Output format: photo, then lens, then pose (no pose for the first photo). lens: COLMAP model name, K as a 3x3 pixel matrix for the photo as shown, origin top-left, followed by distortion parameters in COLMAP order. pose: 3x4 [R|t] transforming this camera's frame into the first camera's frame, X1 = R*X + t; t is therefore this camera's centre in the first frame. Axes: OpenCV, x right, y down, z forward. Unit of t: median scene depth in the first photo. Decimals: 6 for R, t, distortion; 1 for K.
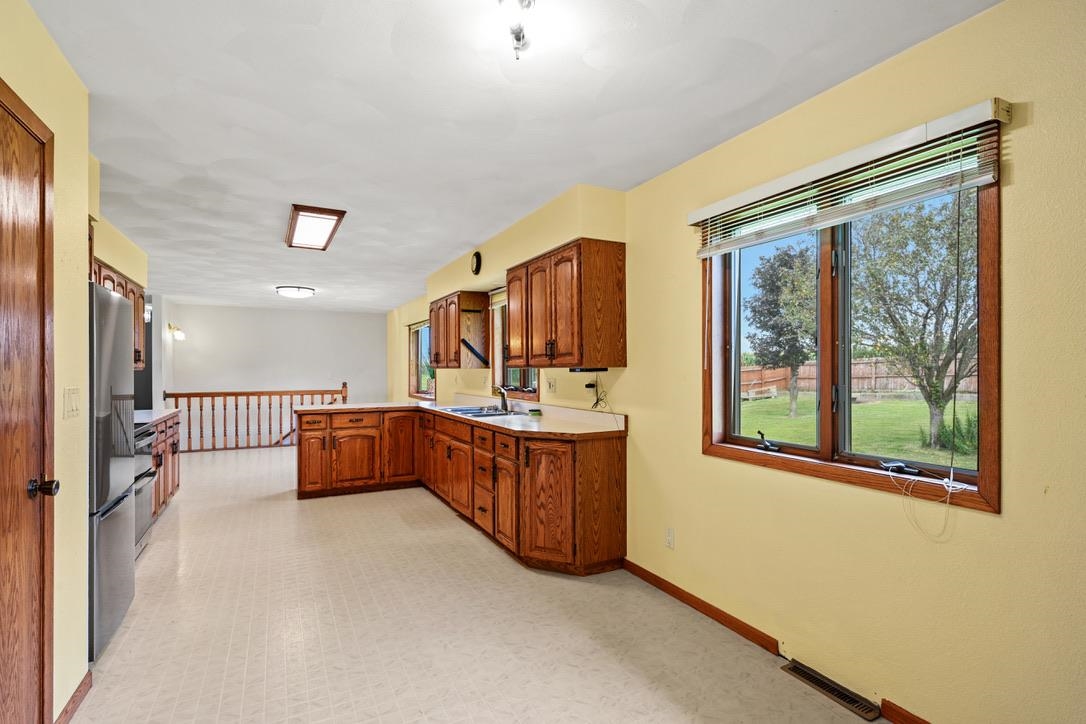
lens RADIAL K [[525.6, 0, 545.1], [0, 525.6, 367.4], [0, 0, 1]] dist [0.000759, 0.000027]
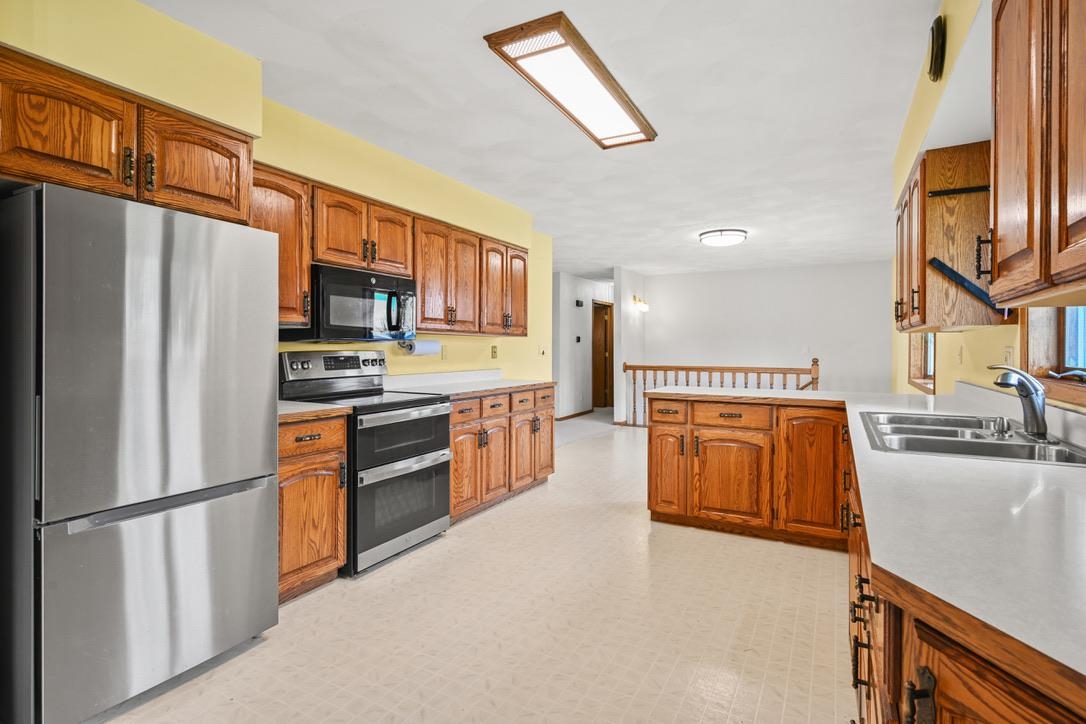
lens RADIAL K [[525.6, 0, 553.3], [0, 525.6, 352.7], [0, 0, 1]] dist [0.000759, 0.000027]
pose [[0.568452, 0.011552, -0.822635, 0.026522], [-0.001978, 0.999918, 0.012675, 0.020029], [0.822714, -0.005578, 0.568428, 0.481750]]
